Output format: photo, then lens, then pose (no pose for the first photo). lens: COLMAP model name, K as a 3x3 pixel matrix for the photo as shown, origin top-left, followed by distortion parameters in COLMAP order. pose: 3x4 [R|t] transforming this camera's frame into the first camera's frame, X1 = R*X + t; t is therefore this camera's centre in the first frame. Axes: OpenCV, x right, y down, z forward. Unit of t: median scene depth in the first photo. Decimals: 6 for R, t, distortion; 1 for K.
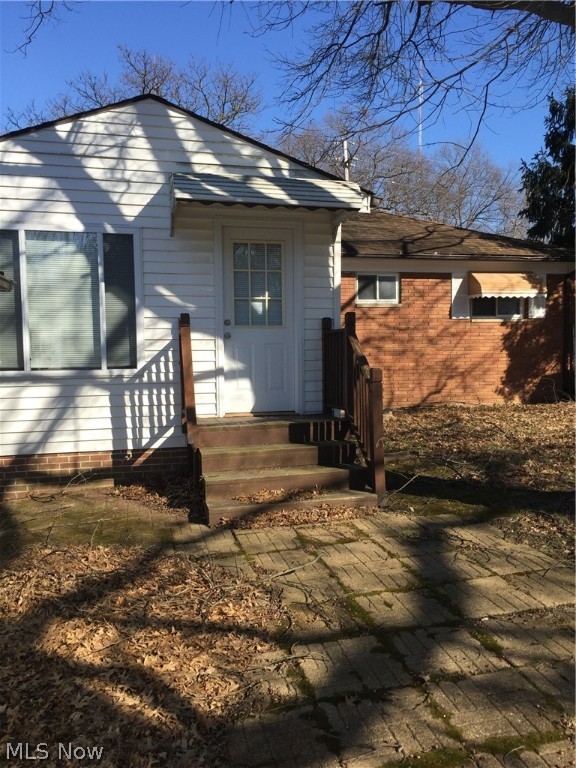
lens RADIAL K [[711.2, 0, 288.0], [0, 711.2, 384.0], [0, 0, 1]] dist [-0.002971, -0.008523]
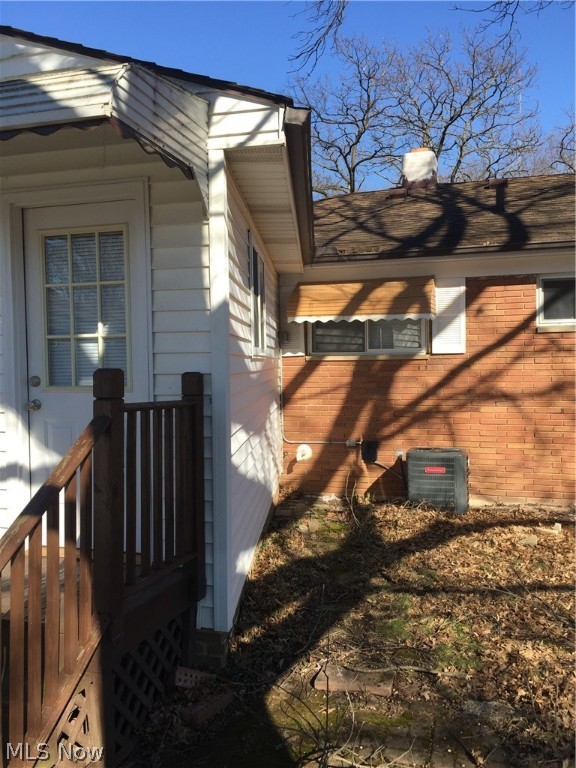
lens RADIAL K [[711.2, 0, 288.0], [0, 711.2, 384.0], [0, 0, 1]] dist [-0.002971, -0.008523]
pose [[0.863445, 0.007611, -0.504386, 0.356474], [-0.022422, 0.999477, -0.023302, -0.074837], [0.503945, 0.031429, 0.863164, 0.613750]]
